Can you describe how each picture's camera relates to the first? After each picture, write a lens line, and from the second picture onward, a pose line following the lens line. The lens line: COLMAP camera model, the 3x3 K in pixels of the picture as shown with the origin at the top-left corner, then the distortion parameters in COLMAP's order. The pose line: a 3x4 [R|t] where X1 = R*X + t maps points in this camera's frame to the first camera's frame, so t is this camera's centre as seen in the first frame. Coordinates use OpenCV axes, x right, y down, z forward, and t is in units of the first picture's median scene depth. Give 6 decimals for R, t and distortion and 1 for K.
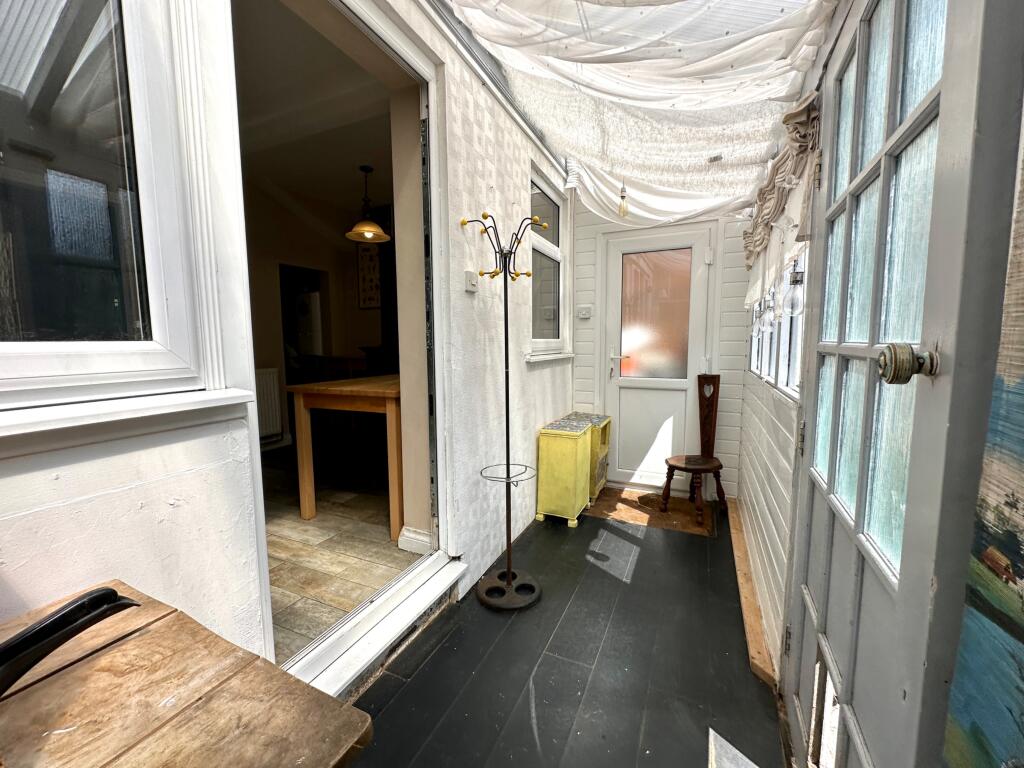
lens RADIAL K [[412.7, 0, 509.4], [0, 412.7, 384.4], [0, 0, 1]] dist [-0.000151, -0.000634]
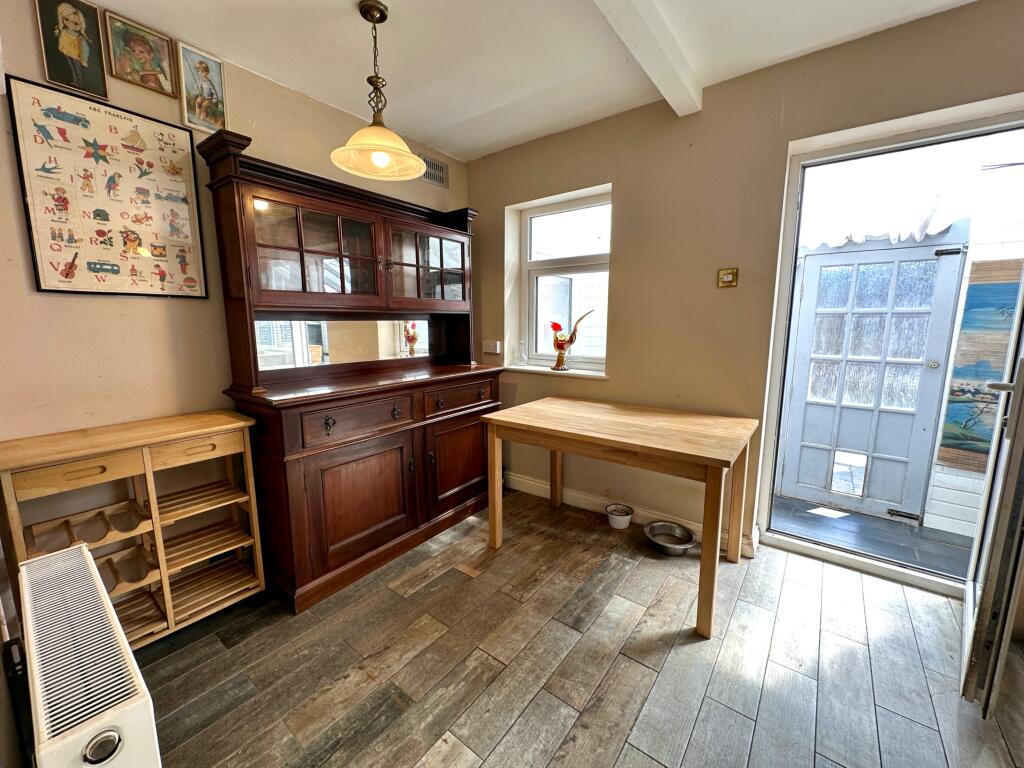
lens RADIAL K [[412.7, 0, 510.9], [0, 412.7, 381.1], [0, 0, 1]] dist [-0.000151, -0.000634]
pose [[0.219336, -0.141537, 0.965328, -0.617481], [0.096591, 0.987711, 0.122872, -0.120409], [-0.970856, 0.066292, 0.230312, 0.584952]]
